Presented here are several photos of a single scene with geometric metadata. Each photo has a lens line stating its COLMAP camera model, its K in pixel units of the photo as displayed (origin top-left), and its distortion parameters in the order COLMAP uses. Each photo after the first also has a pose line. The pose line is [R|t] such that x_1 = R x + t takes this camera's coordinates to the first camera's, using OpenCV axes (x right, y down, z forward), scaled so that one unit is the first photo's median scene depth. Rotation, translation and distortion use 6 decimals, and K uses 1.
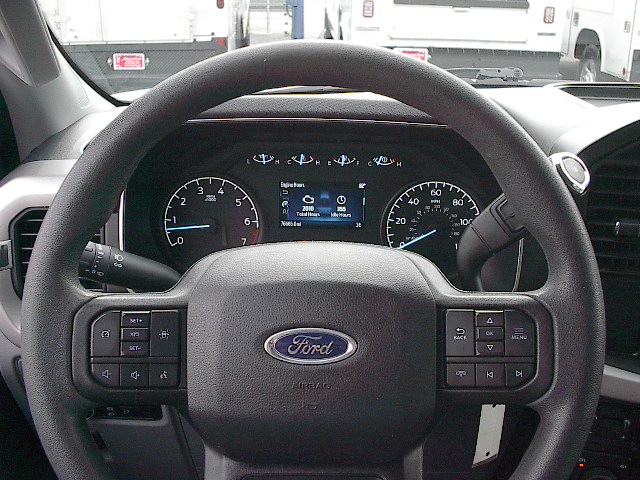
lens RADIAL K [[713.3, 0, 324.2], [0, 713.3, 239.4], [0, 0, 1]] dist [-0.125516, 0.053580]
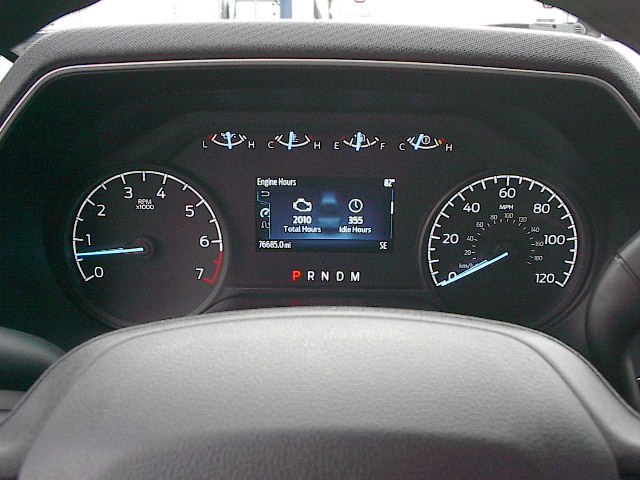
lens RADIAL K [[713.3, 0, 324.2], [0, 713.3, 239.4], [0, 0, 1]] dist [-0.125516, 0.053580]
pose [[0.999872, -0.007838, 0.013975, -0.012235], [0.007713, 0.999930, 0.008986, -0.031898], [-0.014045, -0.008877, 0.999862, 0.380489]]
